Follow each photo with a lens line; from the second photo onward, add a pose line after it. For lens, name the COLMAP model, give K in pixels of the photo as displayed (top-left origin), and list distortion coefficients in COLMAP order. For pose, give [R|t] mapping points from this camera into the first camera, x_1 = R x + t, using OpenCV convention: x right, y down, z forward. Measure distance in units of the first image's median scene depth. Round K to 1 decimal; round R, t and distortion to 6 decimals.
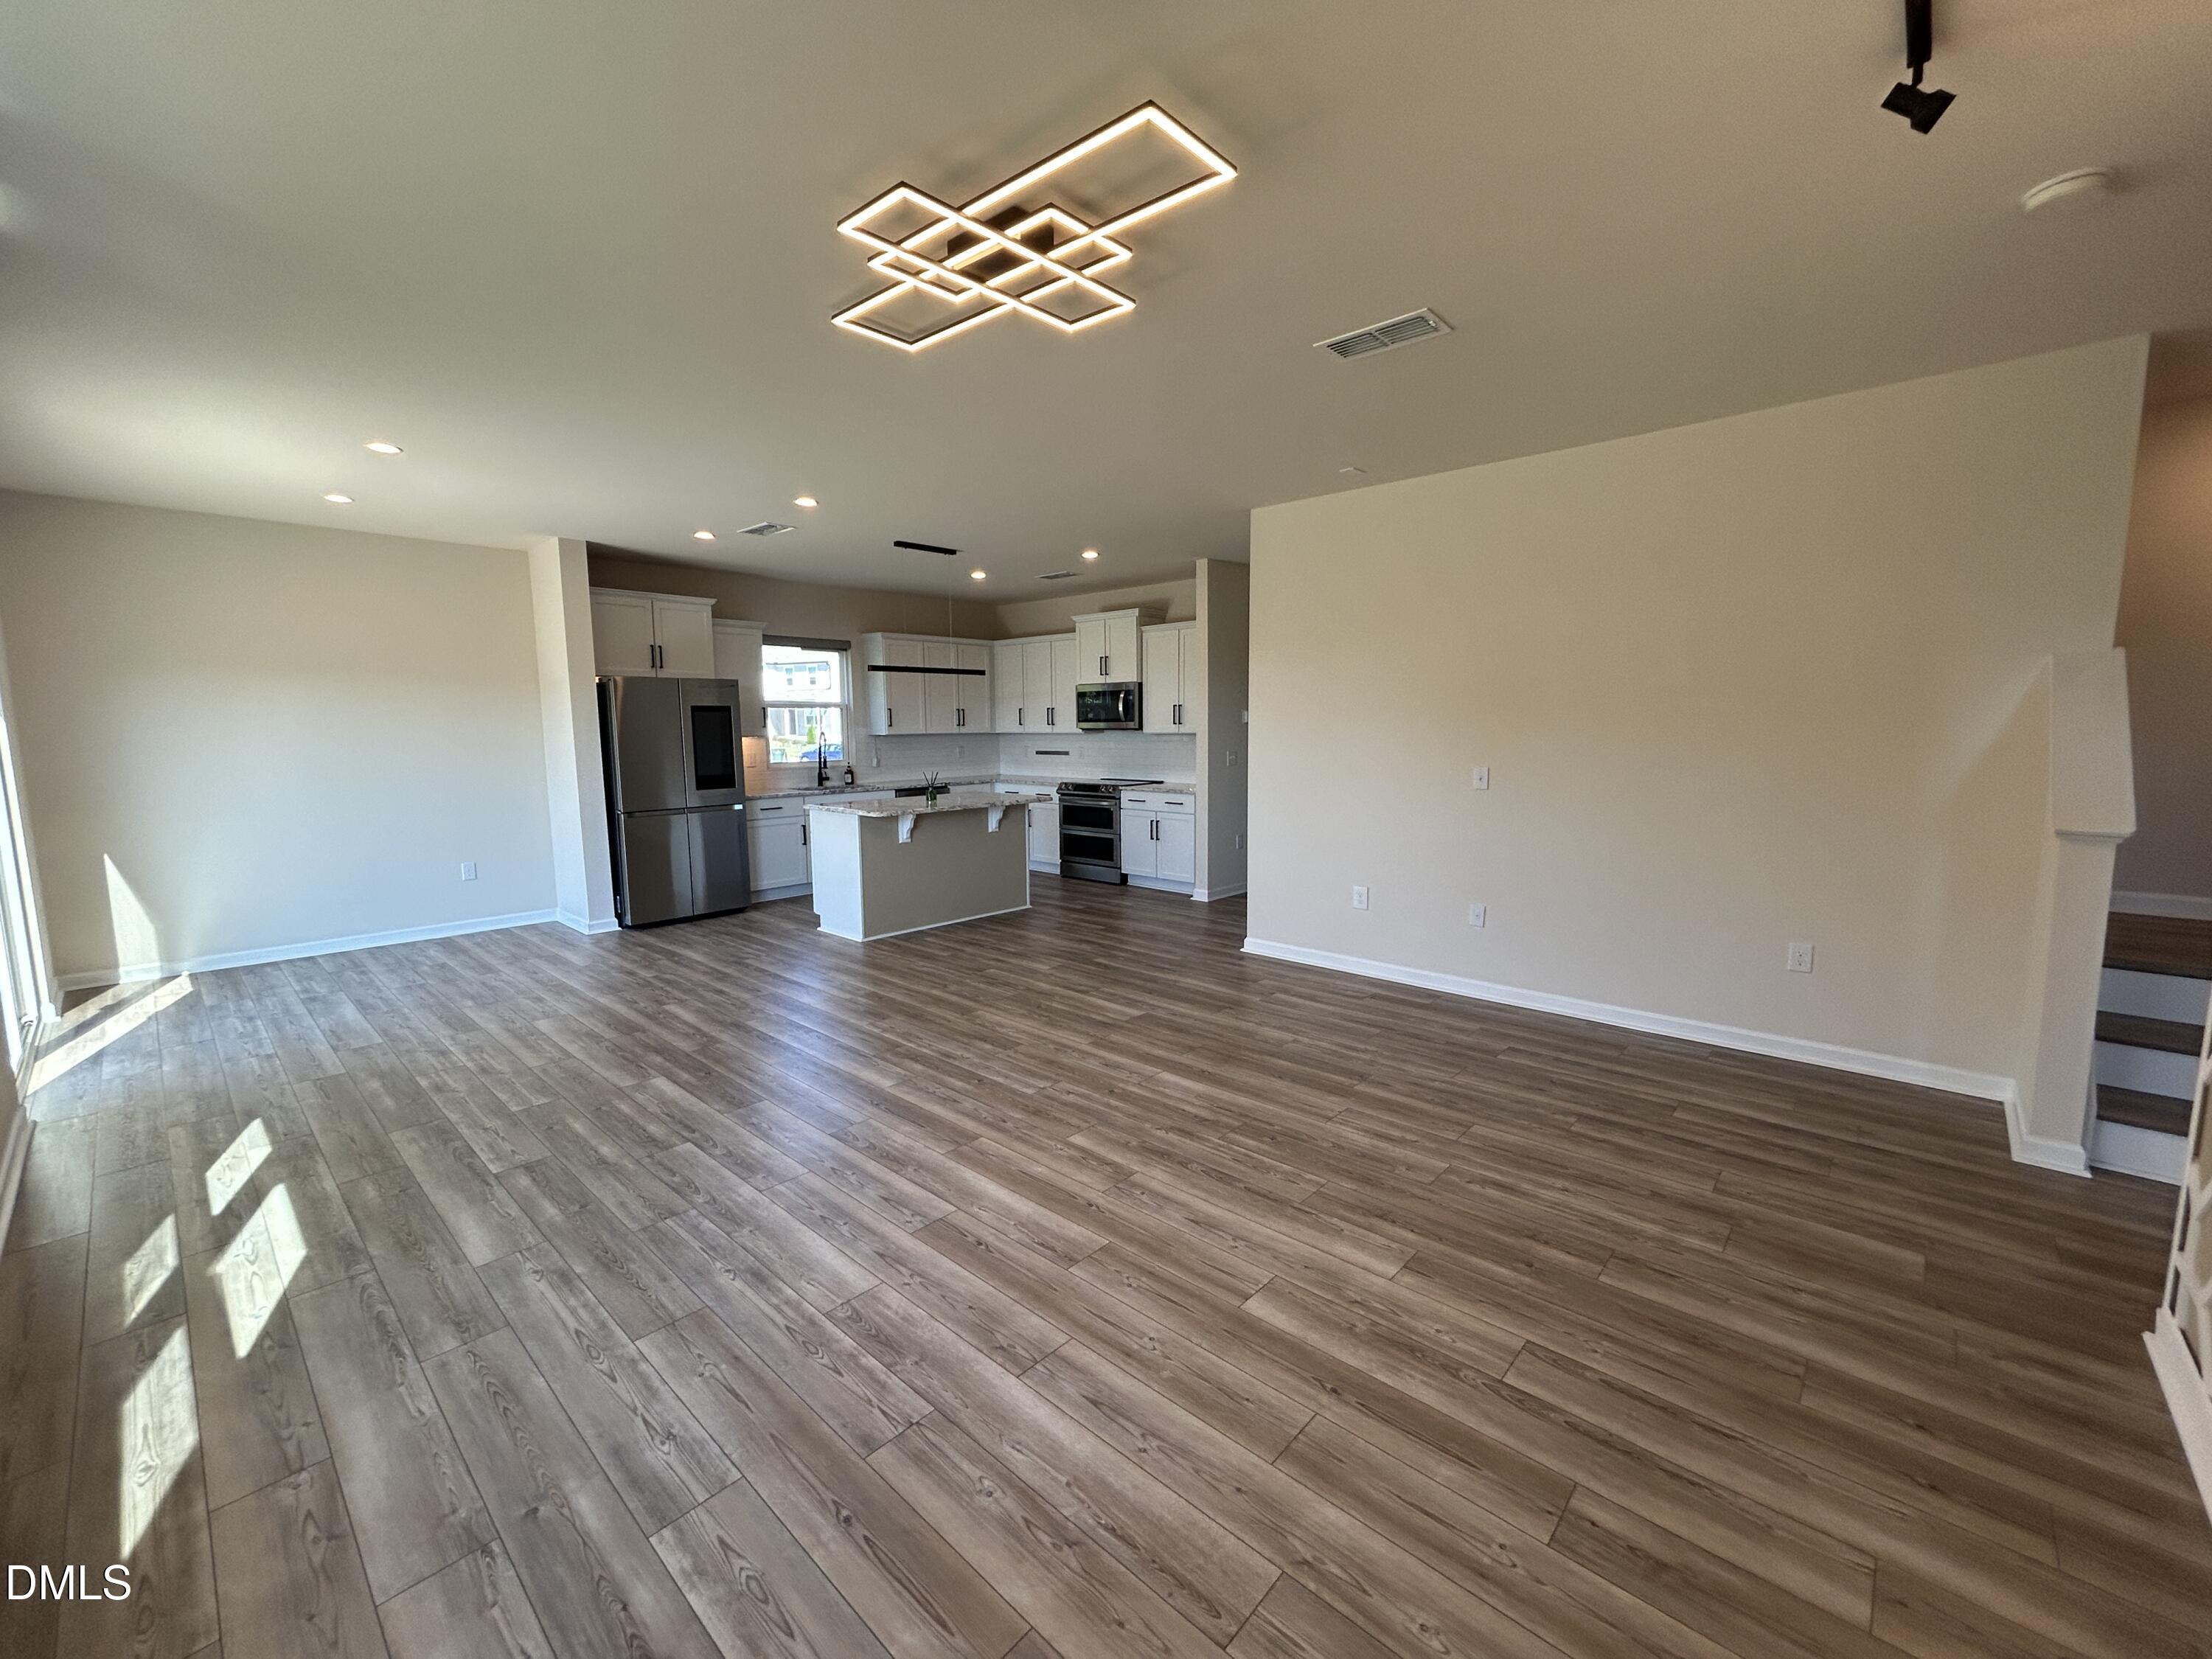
lens RADIAL K [[894.1, 0, 1104.7], [0, 894.1, 829.2], [0, 0, 1]] dist [0.000606, 0.000707]
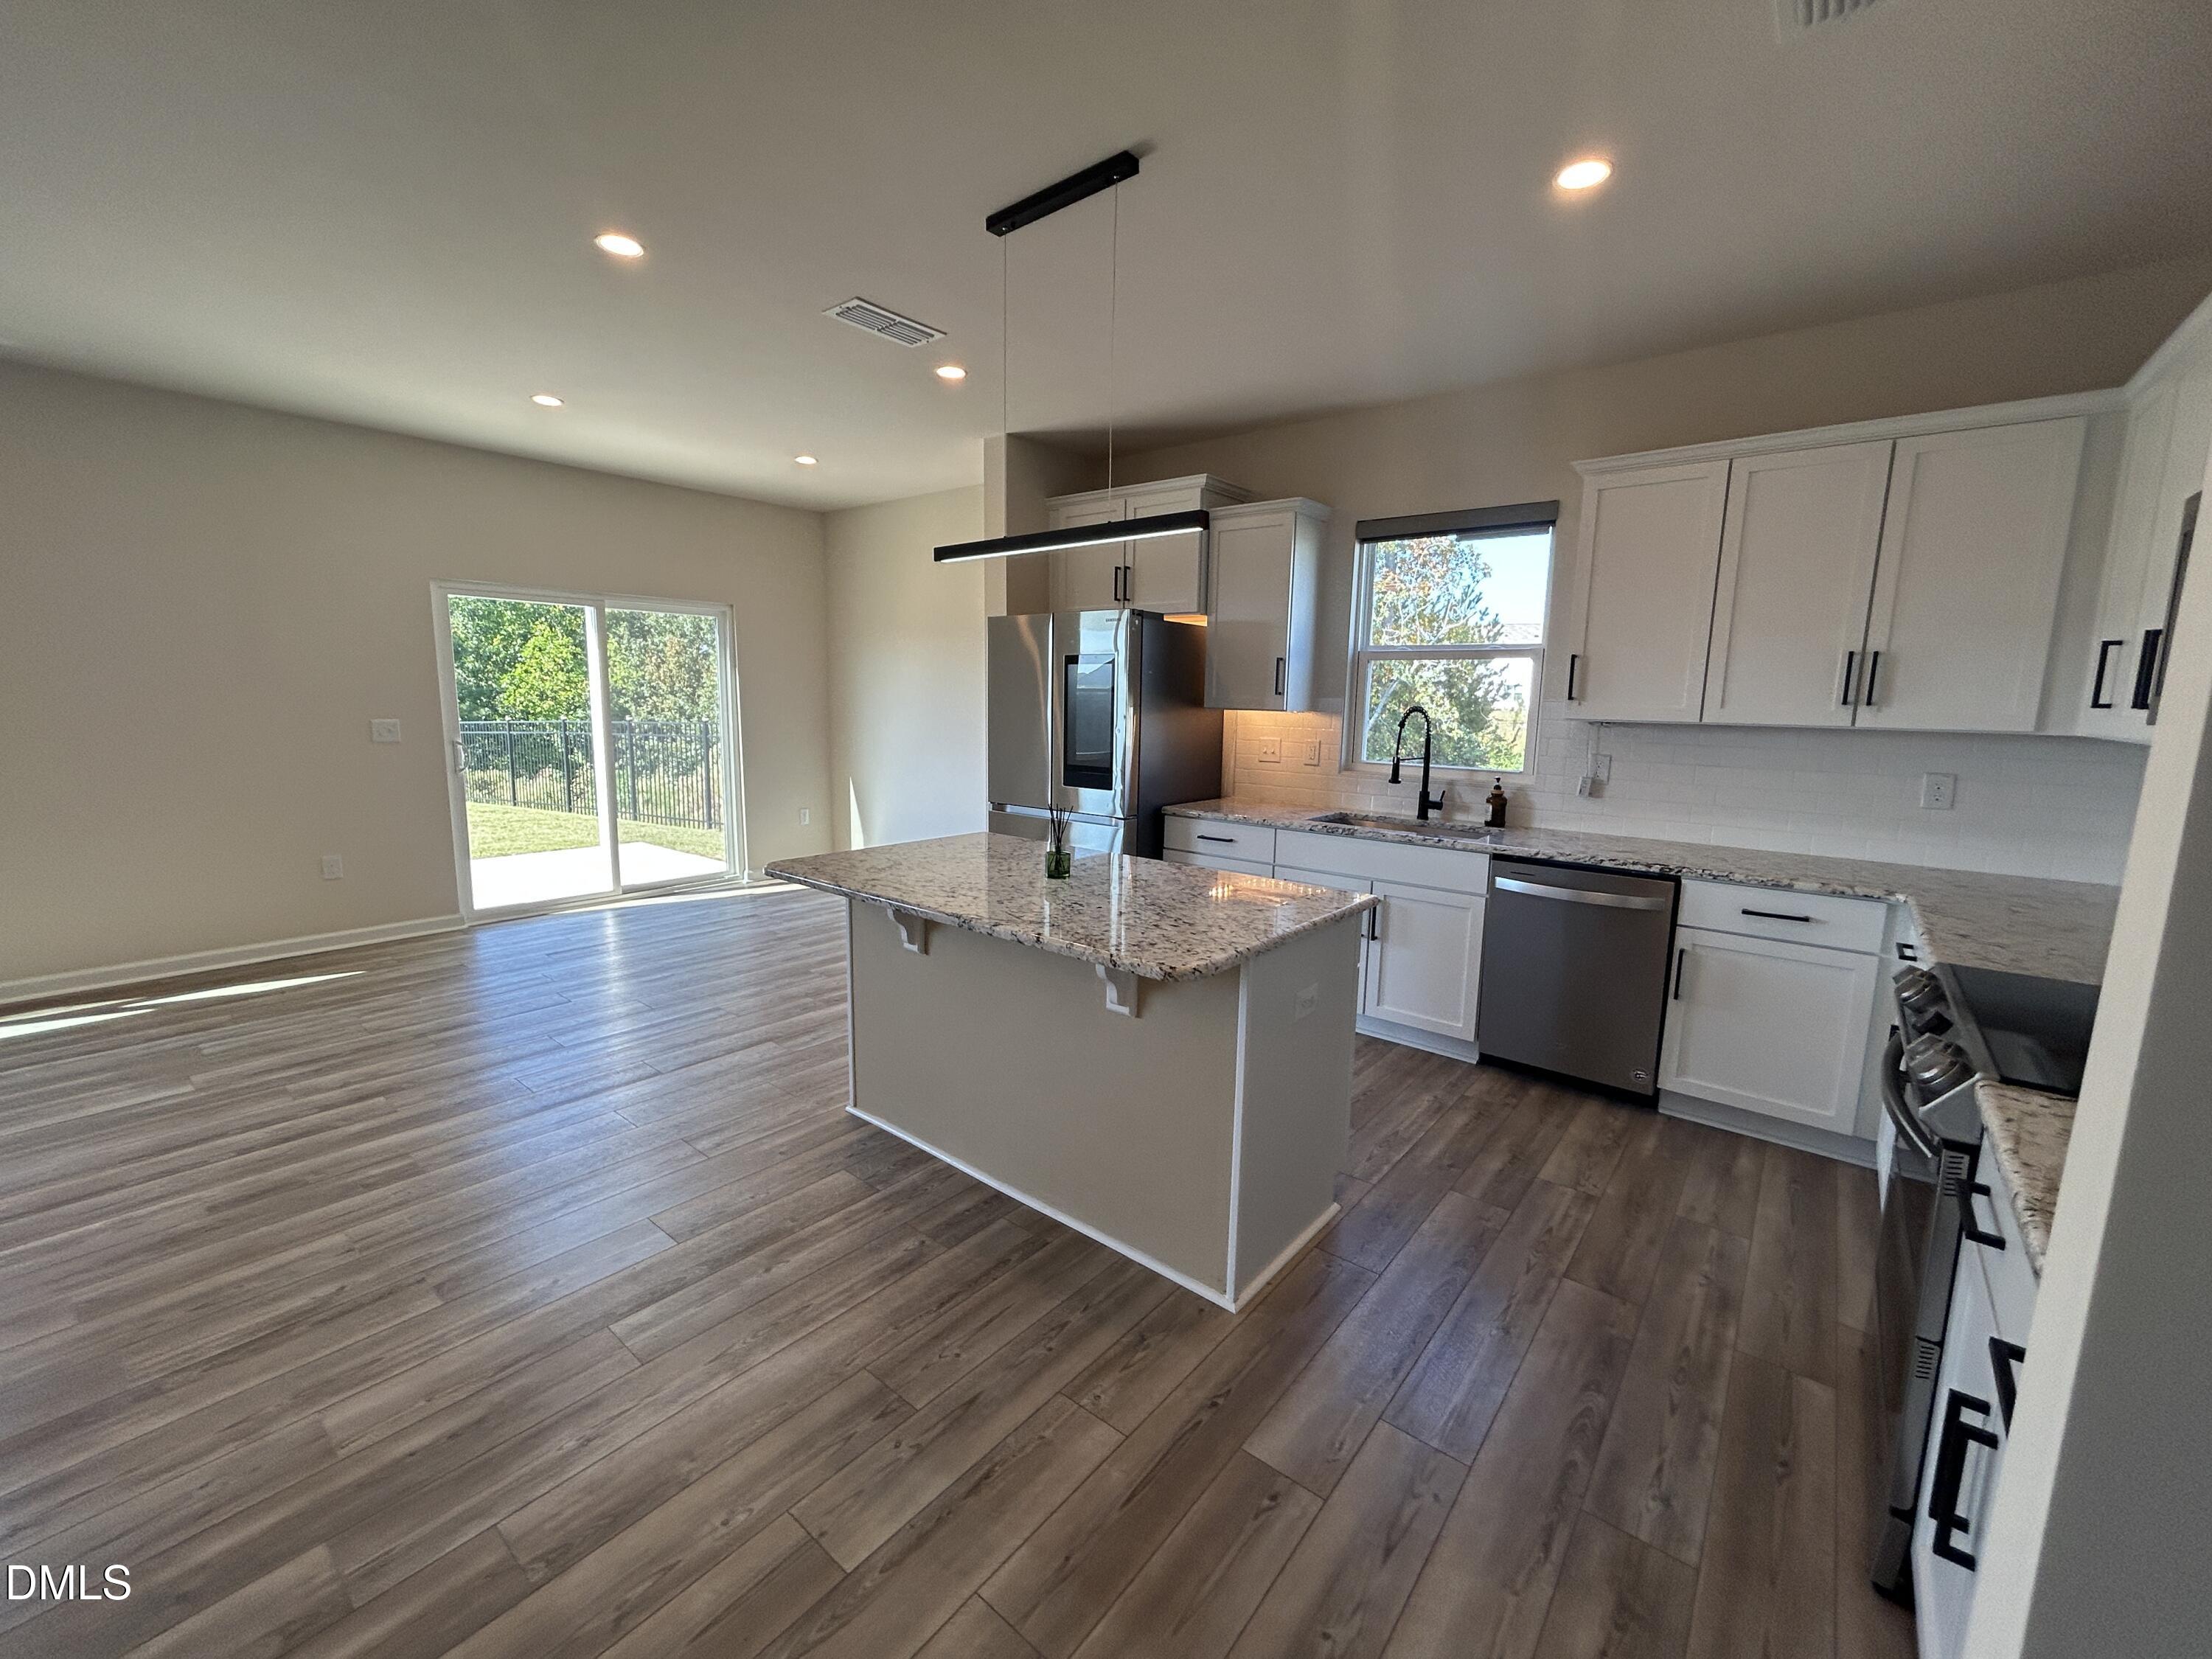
lens RADIAL K [[894.1, 0, 1105.9], [0, 894.1, 826.1], [0, 0, 1]] dist [0.000606, 0.000707]
pose [[0.065637, 0.153604, -0.985950, 0.159764], [-0.138298, 0.979945, 0.143462, -0.093019], [0.988213, 0.126939, 0.085563, 0.809501]]
